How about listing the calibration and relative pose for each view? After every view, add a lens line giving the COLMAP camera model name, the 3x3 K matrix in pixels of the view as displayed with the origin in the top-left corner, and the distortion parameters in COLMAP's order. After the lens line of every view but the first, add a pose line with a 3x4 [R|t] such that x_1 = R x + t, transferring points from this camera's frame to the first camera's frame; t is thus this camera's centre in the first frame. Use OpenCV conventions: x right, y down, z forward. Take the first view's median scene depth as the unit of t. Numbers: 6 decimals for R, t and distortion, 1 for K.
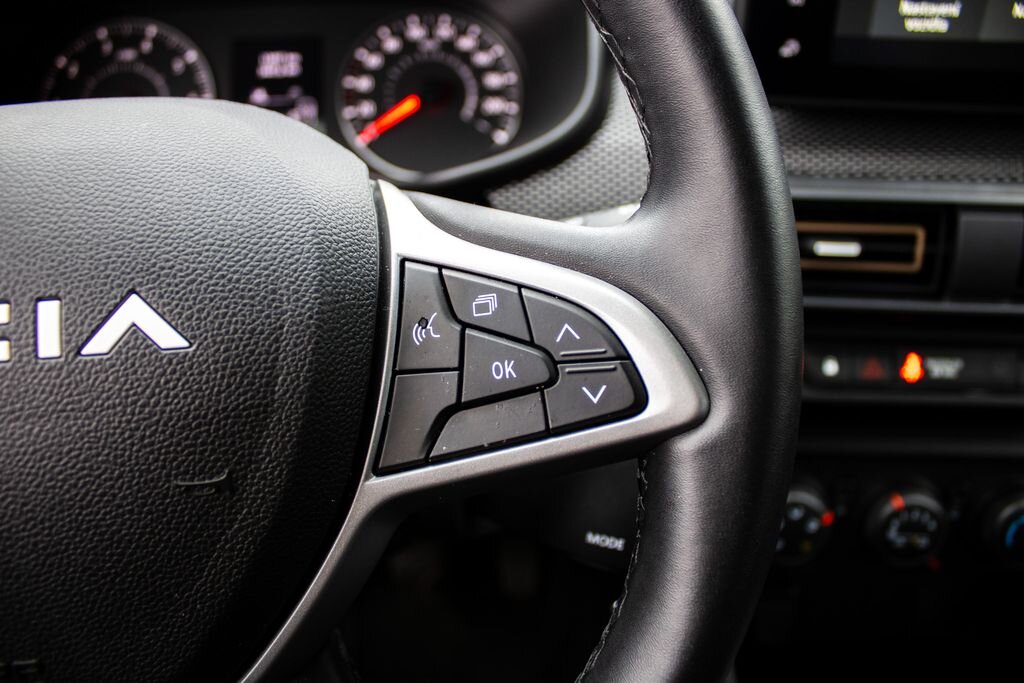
lens RADIAL K [[823.1, 0, 512.8], [0, 823.1, 342.7], [0, 0, 1]] dist [-0.164105, 0.100389]
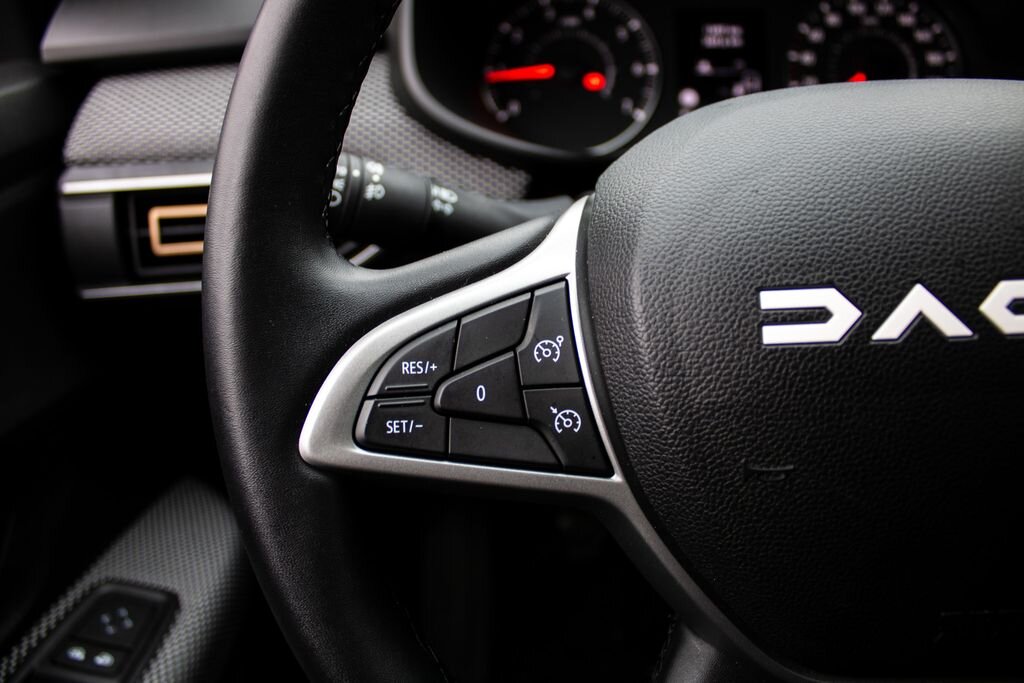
lens RADIAL K [[823.1, 0, 520.5], [0, 823.1, 341.3], [0, 0, 1]] dist [-0.164105, 0.100389]
pose [[0.991228, 0.033439, -0.127867, -0.498646], [-0.028616, 0.998815, 0.039369, 0.006694], [0.129032, -0.035364, 0.991010, -0.060203]]
